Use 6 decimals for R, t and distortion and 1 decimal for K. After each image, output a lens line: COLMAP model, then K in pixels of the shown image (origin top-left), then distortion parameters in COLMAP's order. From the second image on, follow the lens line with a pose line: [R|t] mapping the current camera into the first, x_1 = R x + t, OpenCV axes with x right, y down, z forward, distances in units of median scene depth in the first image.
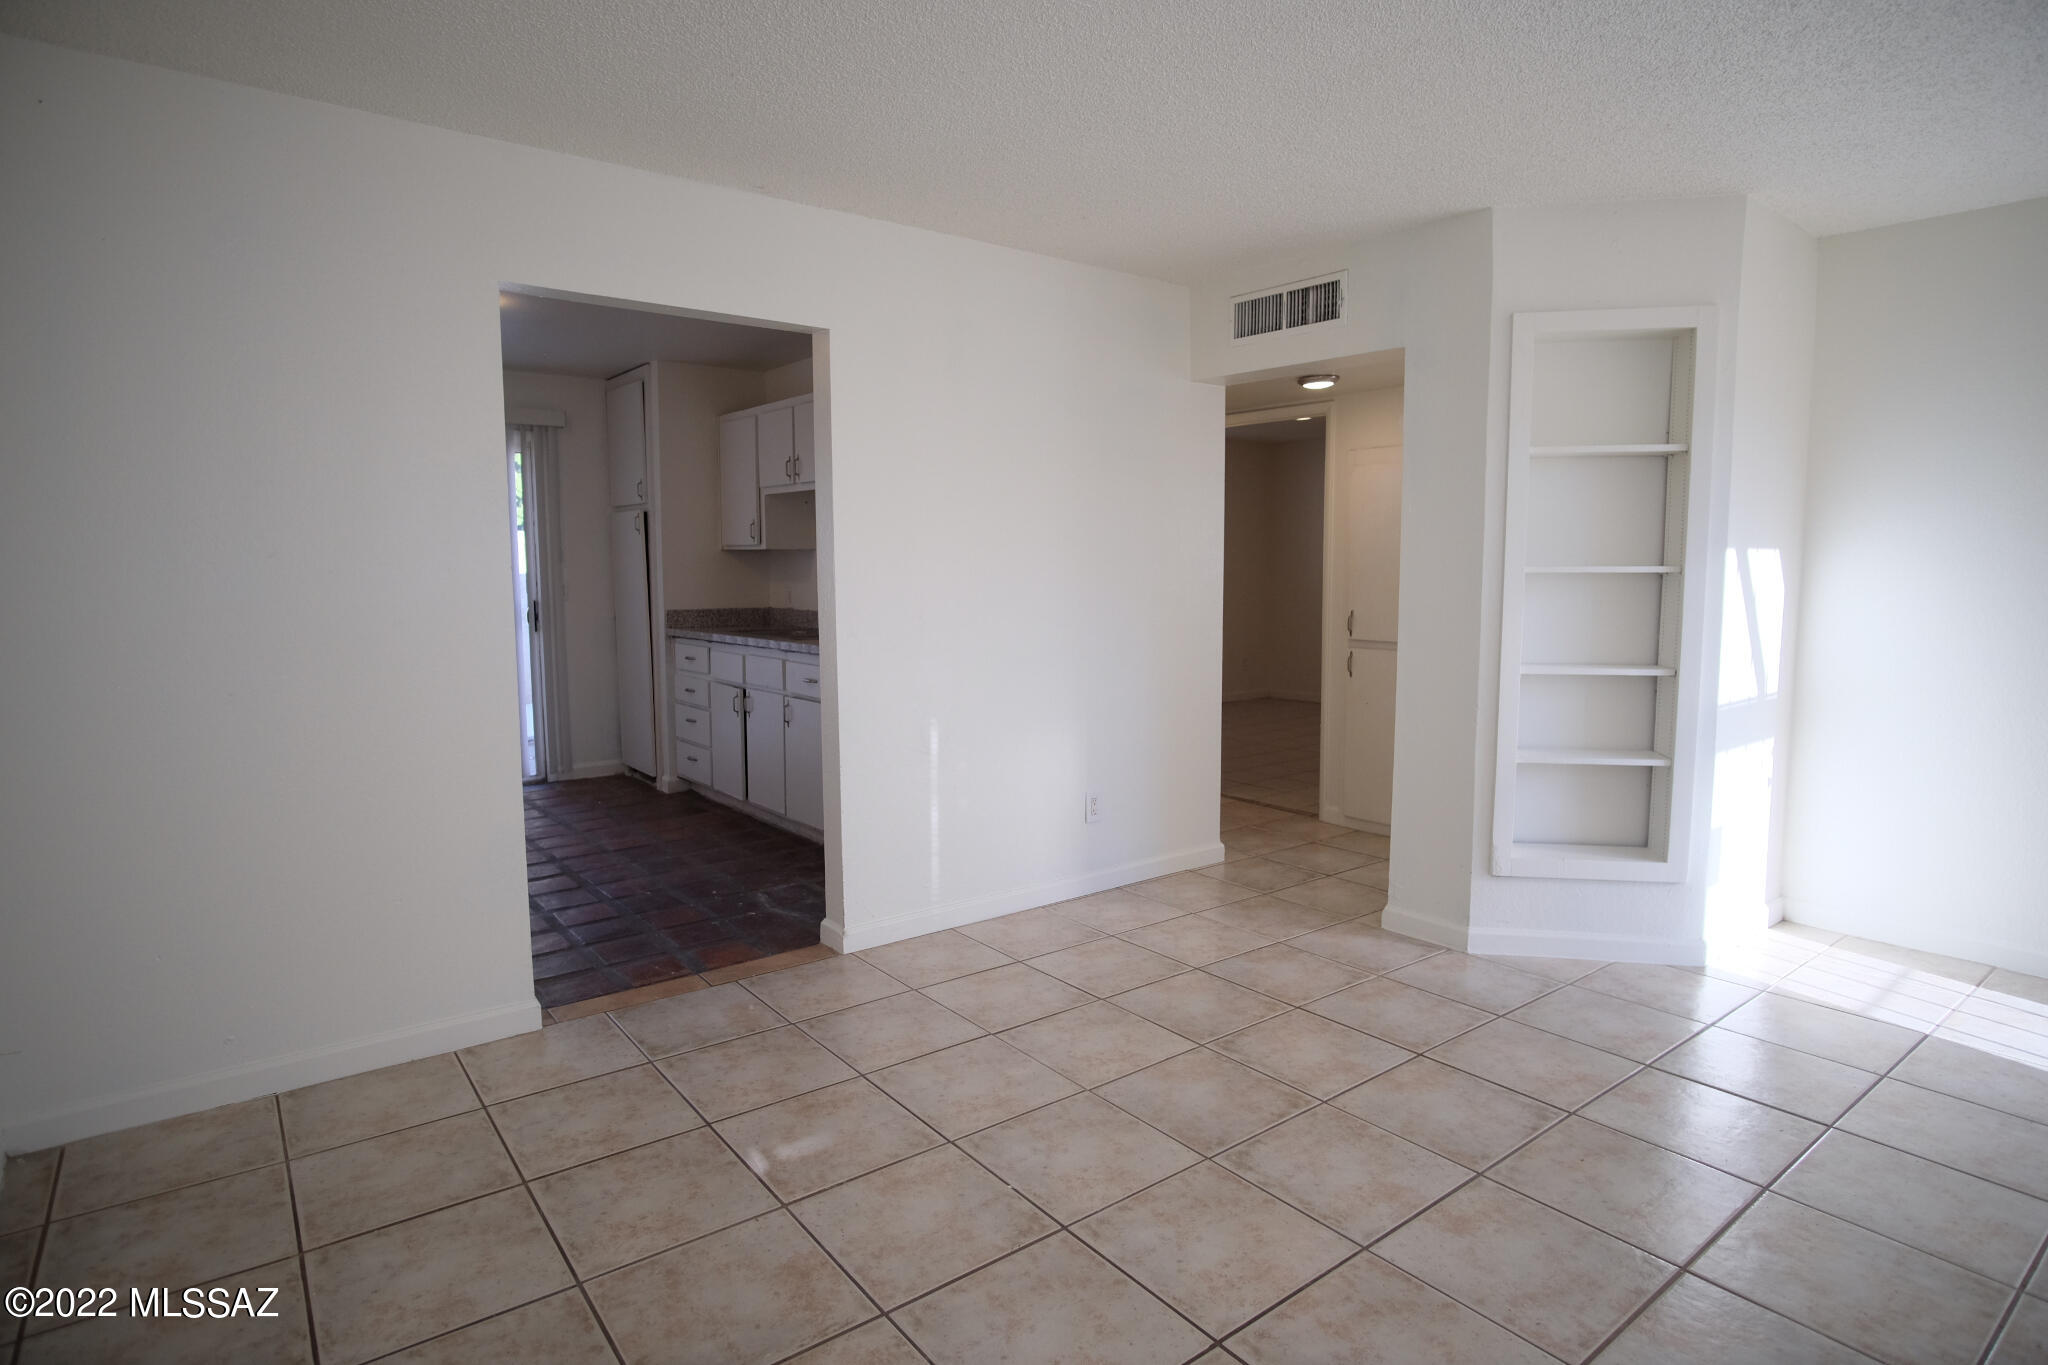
lens RADIAL K [[1104.8, 0, 1024.0], [0, 1104.8, 682.5], [0, 0, 1]] dist [-0.032813, 0.008347]
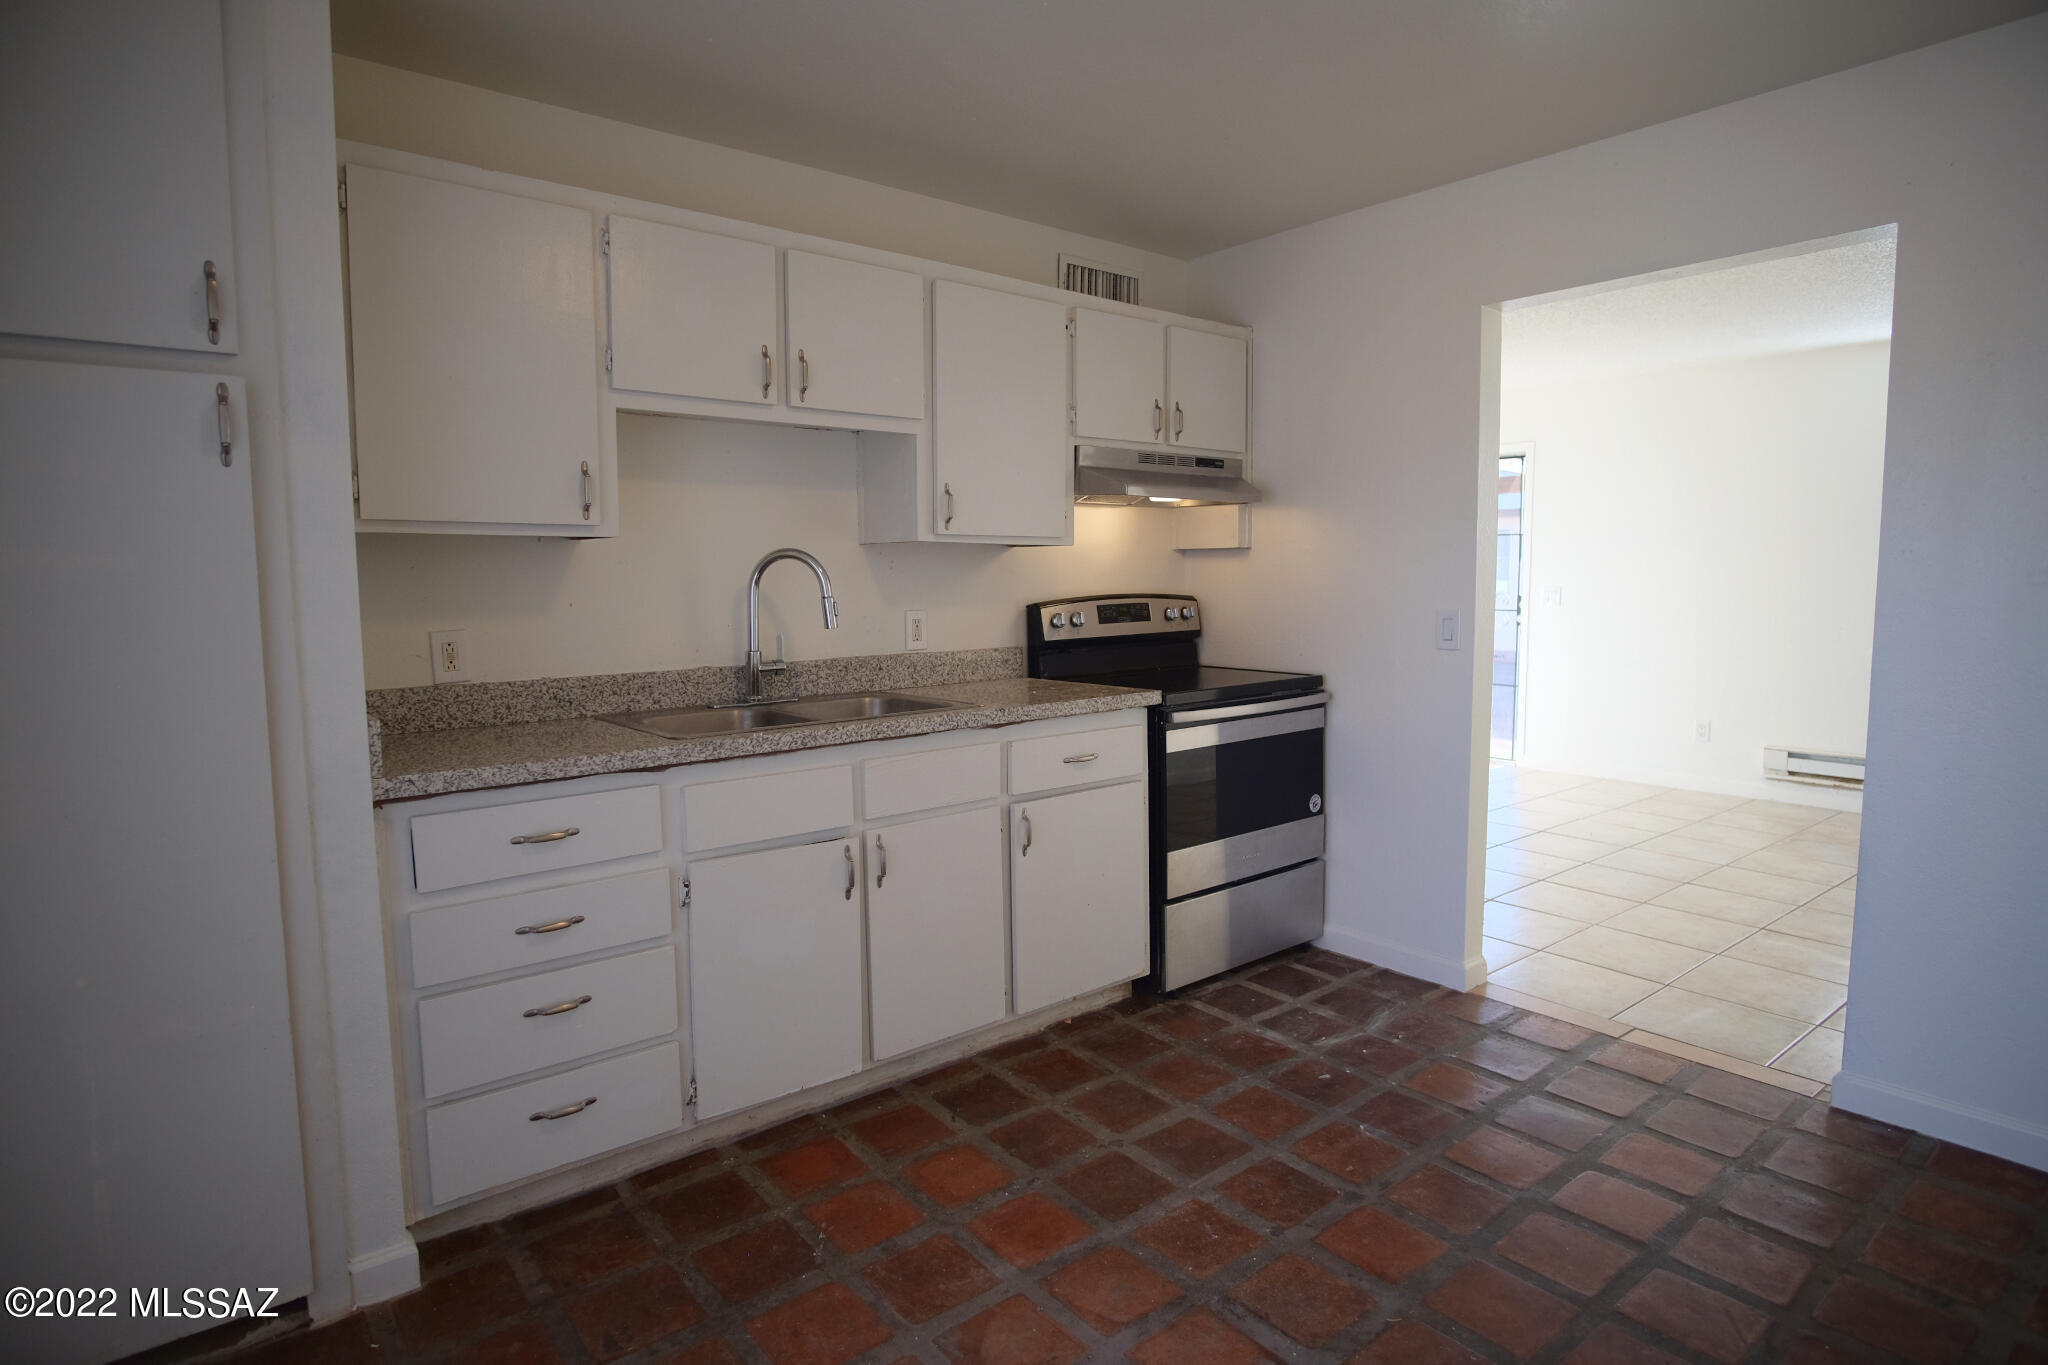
lens RADIAL K [[1104.8, 0, 1024.0], [0, 1104.8, 682.5], [0, 0, 1]] dist [-0.032813, 0.008347]
pose [[-0.018059, -0.095954, 0.995222, -0.657223], [0.119215, 0.988077, 0.097428, -0.087331], [-0.992704, 0.120405, -0.006405, 0.849347]]
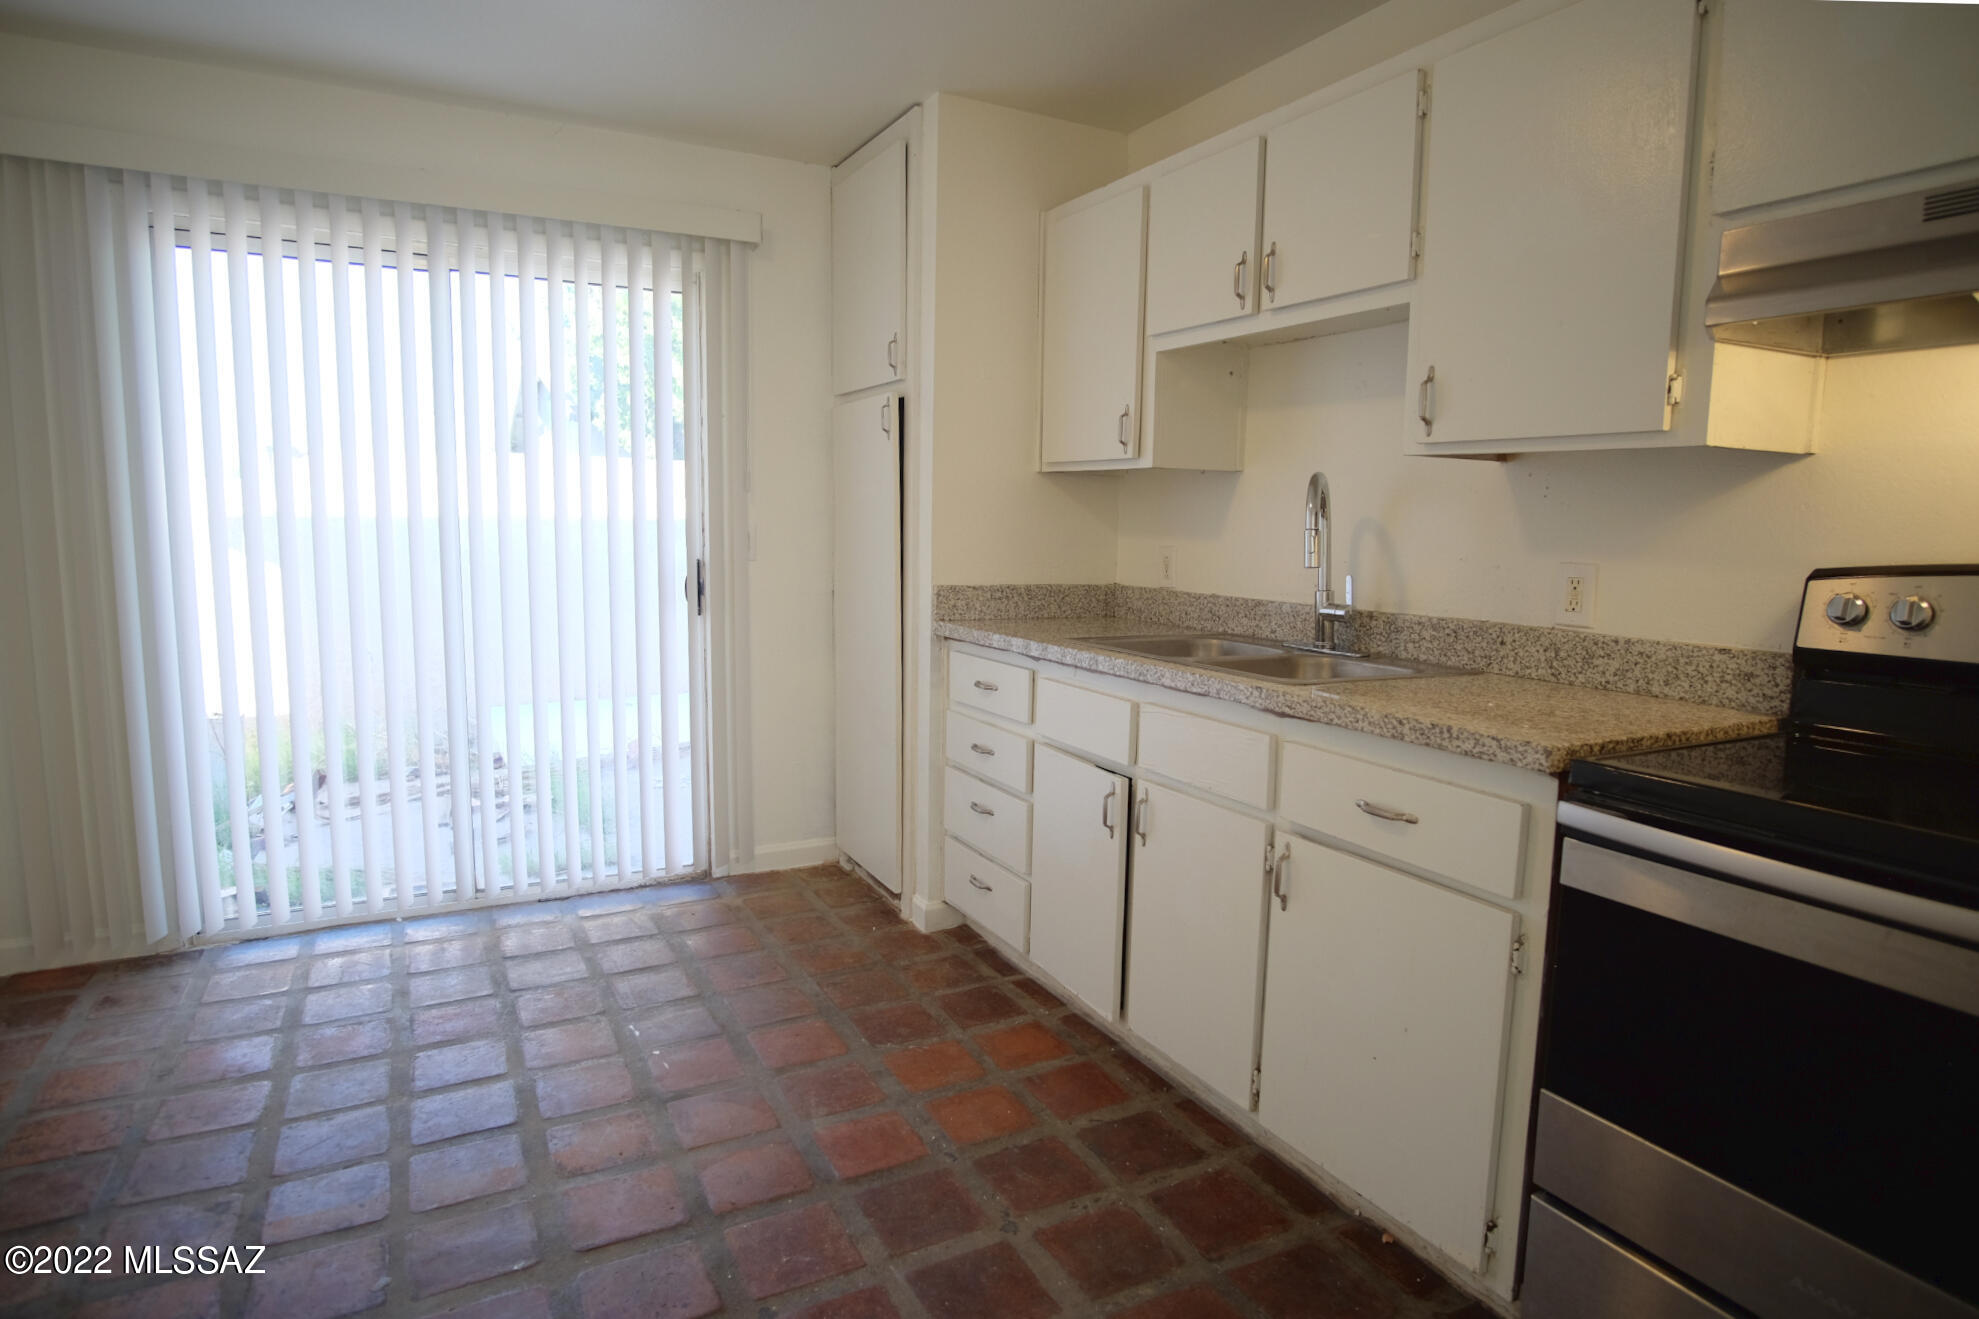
lens RADIAL K [[1094.1, 0, 989.5], [0, 1094.1, 659.5], [0, 0, 1]] dist [-0.034809, 0.000148]
pose [[0.983238, 0.039786, -0.177935, -0.215165], [-0.036392, 0.999089, 0.022299, -0.045307], [0.178661, -0.015450, 0.983789, 0.517824]]
